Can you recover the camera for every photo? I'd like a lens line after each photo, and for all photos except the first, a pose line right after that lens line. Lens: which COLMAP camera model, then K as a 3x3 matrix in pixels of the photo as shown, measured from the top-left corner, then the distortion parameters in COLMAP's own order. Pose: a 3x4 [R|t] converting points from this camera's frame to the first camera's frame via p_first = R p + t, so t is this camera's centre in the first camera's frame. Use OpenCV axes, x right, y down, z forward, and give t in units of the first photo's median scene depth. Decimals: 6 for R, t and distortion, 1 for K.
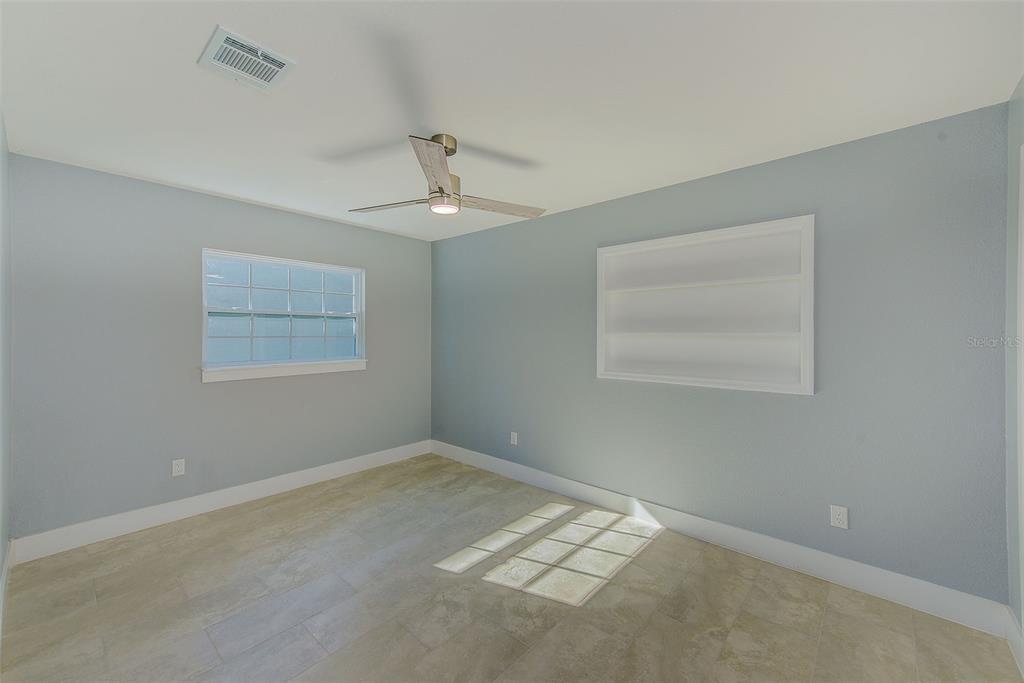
lens RADIAL K [[404.0, 0, 511.6], [0, 404.0, 337.8], [0, 0, 1]] dist [0.019965, -0.000014]
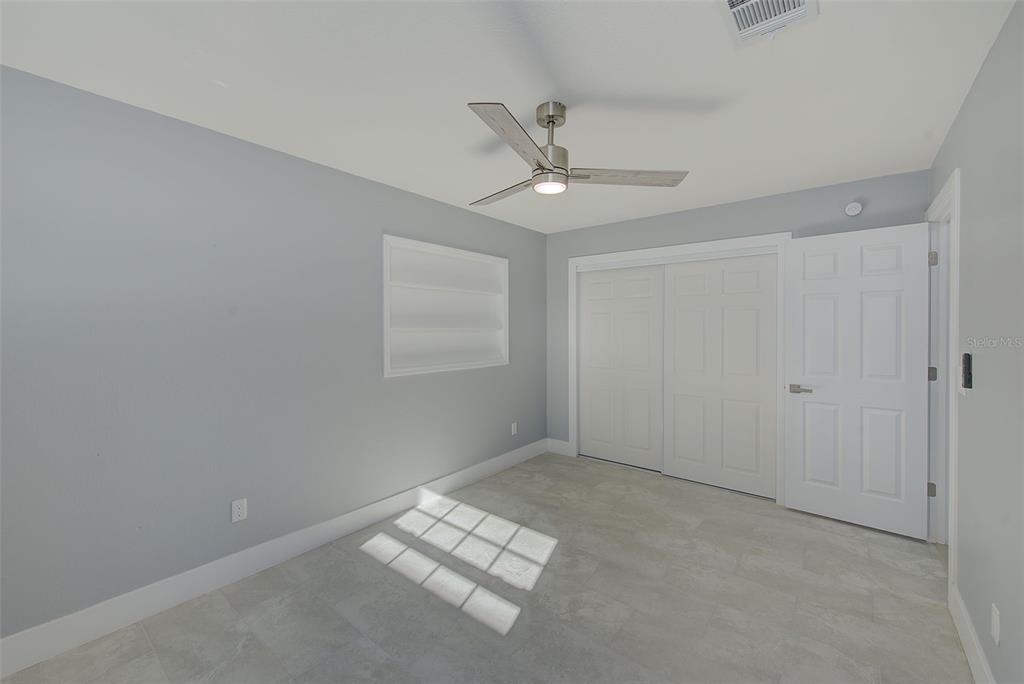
lens RADIAL K [[413.1, 0, 514.1], [0, 413.1, 332.8], [0, 0, 1]] dist [-0.001670, -0.000101]
pose [[-0.059735, -0.014466, 0.998109, -0.878695], [0.005691, 0.999874, 0.014832, -0.015732], [-0.998198, 0.006566, -0.059645, 0.940637]]
